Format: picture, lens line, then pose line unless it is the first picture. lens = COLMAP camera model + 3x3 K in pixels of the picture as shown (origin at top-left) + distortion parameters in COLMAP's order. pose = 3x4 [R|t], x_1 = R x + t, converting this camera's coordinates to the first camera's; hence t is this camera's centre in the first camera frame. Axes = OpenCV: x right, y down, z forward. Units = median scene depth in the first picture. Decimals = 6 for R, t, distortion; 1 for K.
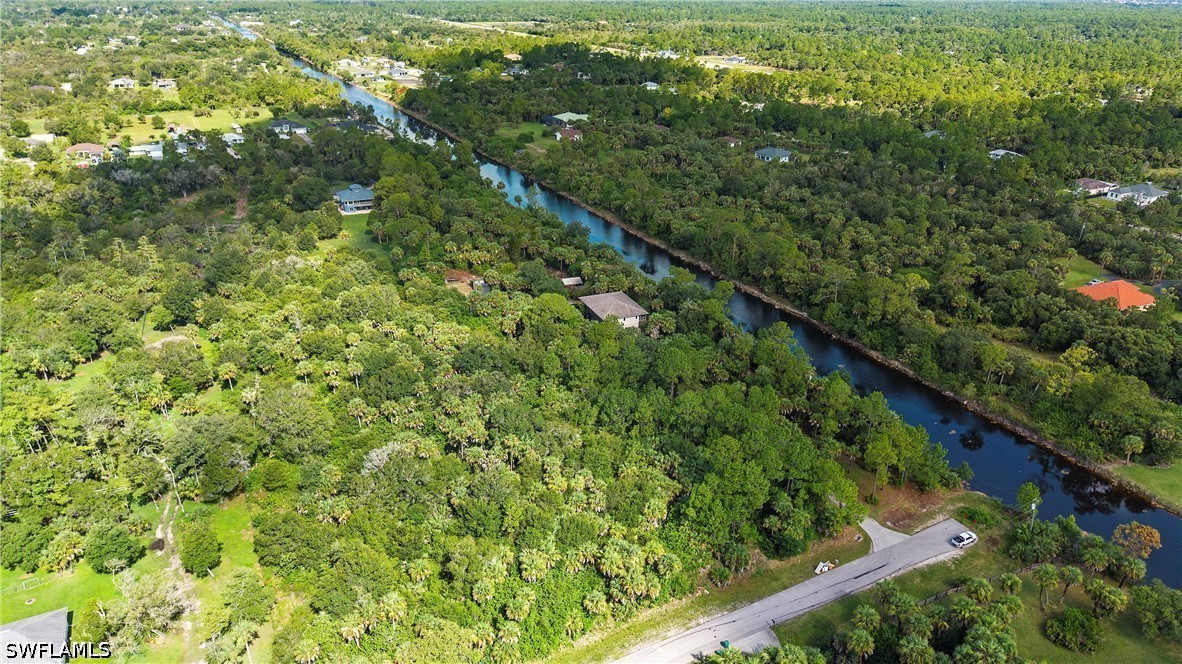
lens RADIAL K [[809.4, 0, 591.4], [0, 809.4, 334.7], [0, 0, 1]] dist [0.003939, -0.008038]
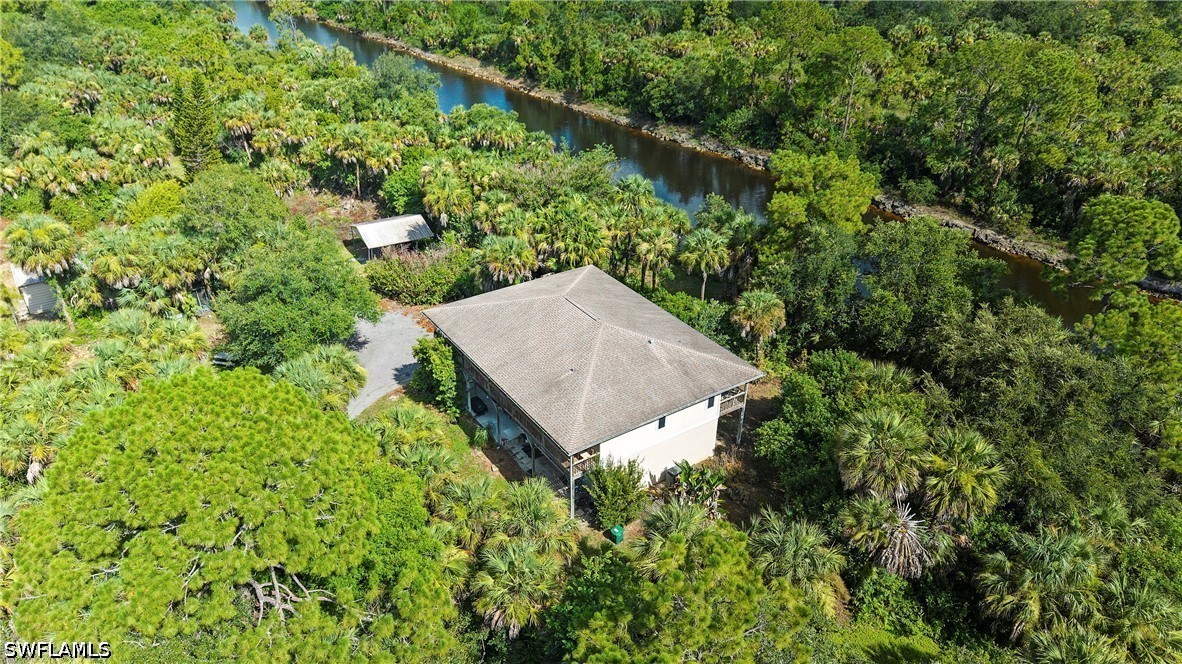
lens RADIAL K [[809.4, 0, 591.0], [0, 809.4, 332.0], [0, 0, 1]] dist [0.003939, -0.008038]
pose [[0.980981, -0.095684, 0.168883, -0.007749], [0.078786, 0.991443, 0.104082, -0.056764], [-0.177397, -0.088796, 0.980125, 0.720489]]
